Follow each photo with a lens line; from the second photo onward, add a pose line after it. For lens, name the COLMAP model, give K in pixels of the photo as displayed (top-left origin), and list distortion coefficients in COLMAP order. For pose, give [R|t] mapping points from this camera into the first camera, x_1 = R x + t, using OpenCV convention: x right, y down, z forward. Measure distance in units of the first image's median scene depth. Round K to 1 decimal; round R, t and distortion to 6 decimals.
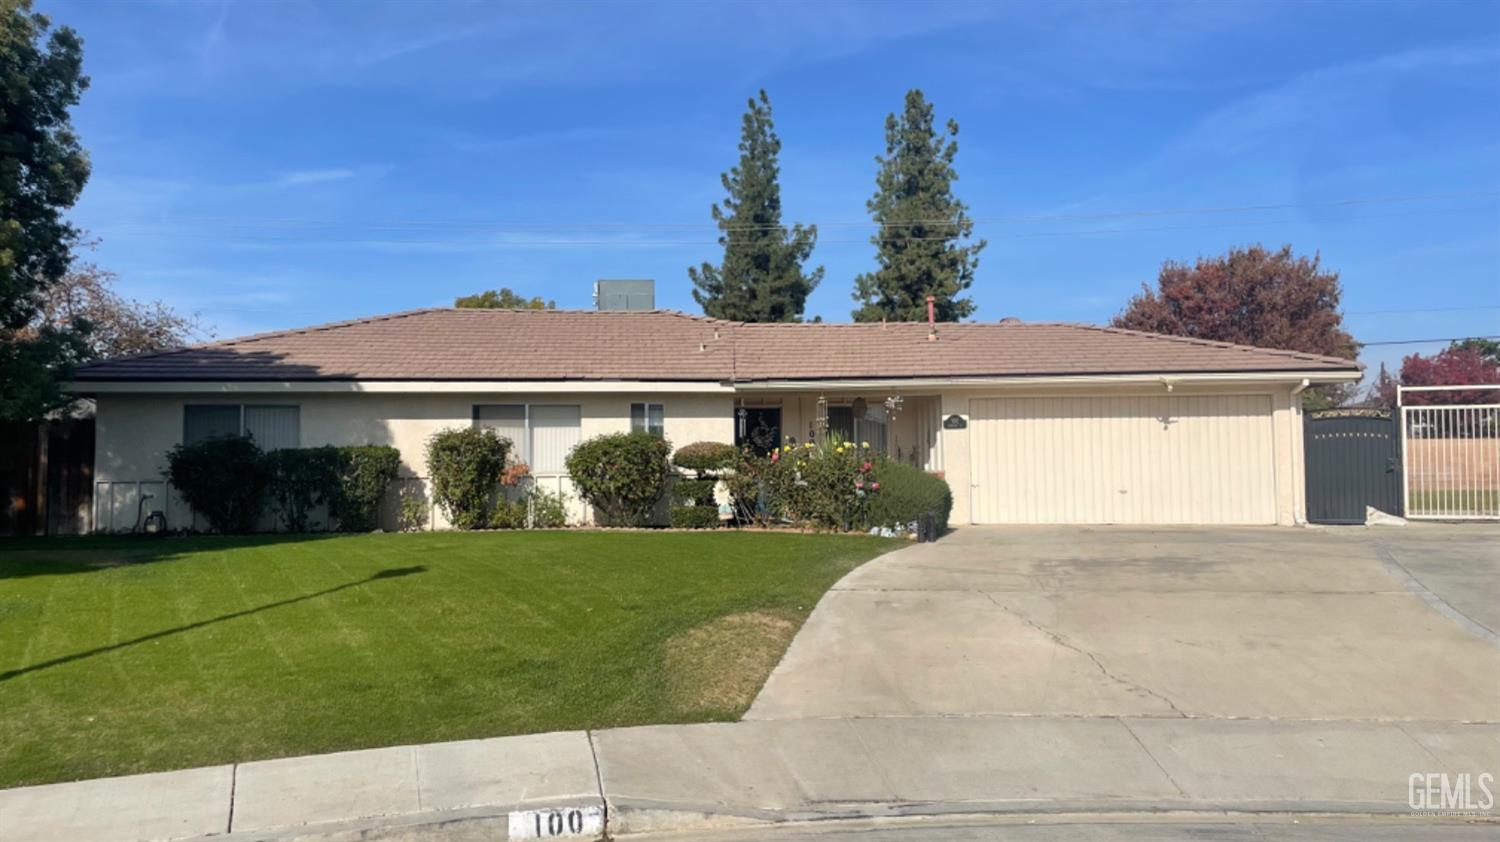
lens RADIAL K [[1092.9, 0, 751.5], [0, 1092.9, 413.2], [0, 0, 1]] dist [0.106109, -0.135522]
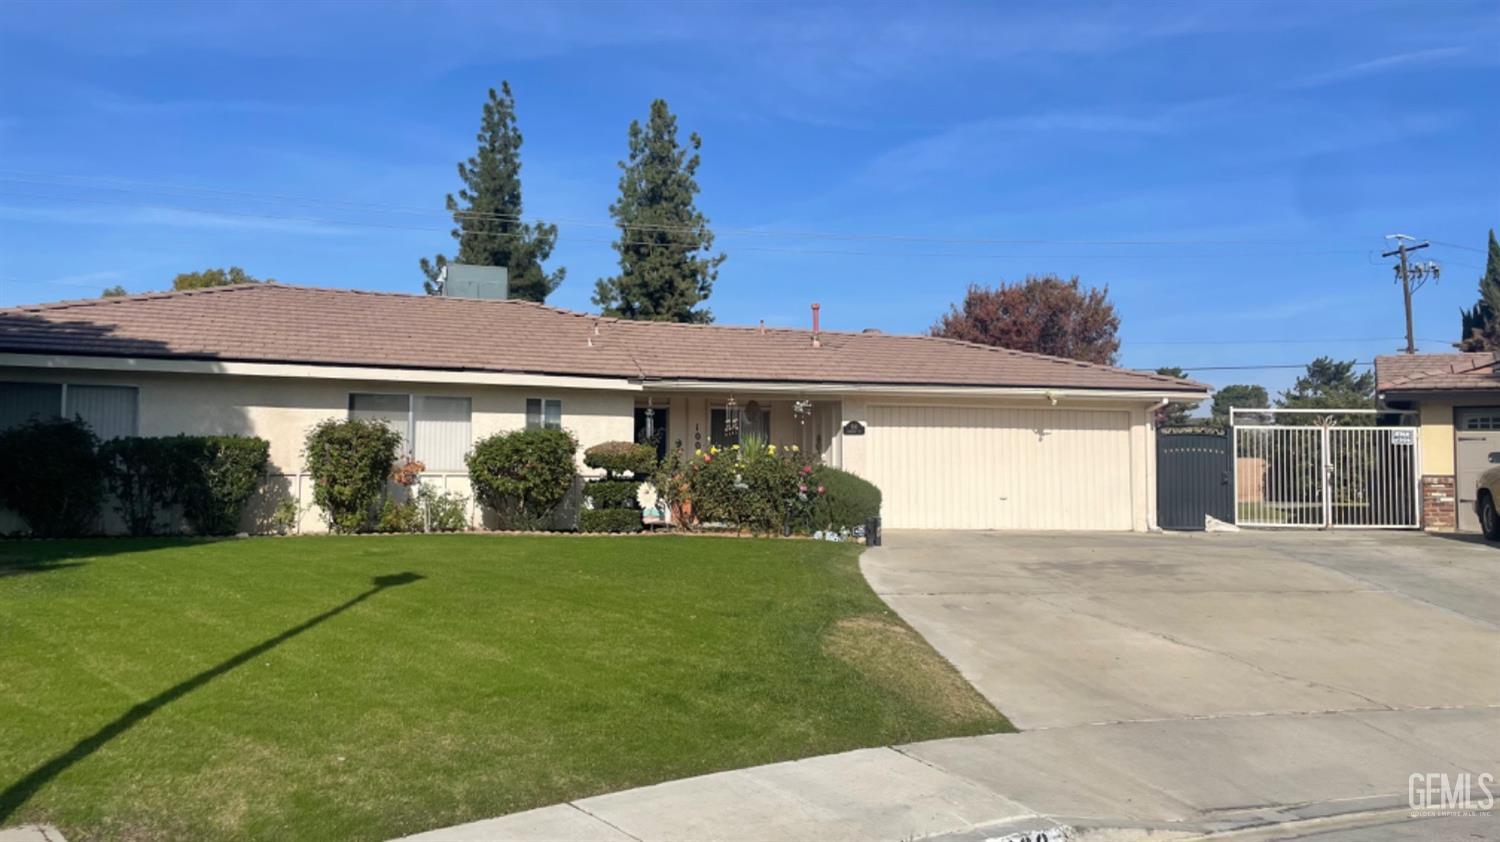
lens RADIAL K [[1092.9, 0, 751.5], [0, 1092.9, 413.2], [0, 0, 1]] dist [0.106109, -0.135522]
pose [[0.964514, 0.032282, 0.262052, -0.169787], [-0.030626, 0.999477, -0.010405, 0.007529], [-0.262251, 0.002010, 0.964998, 0.046769]]
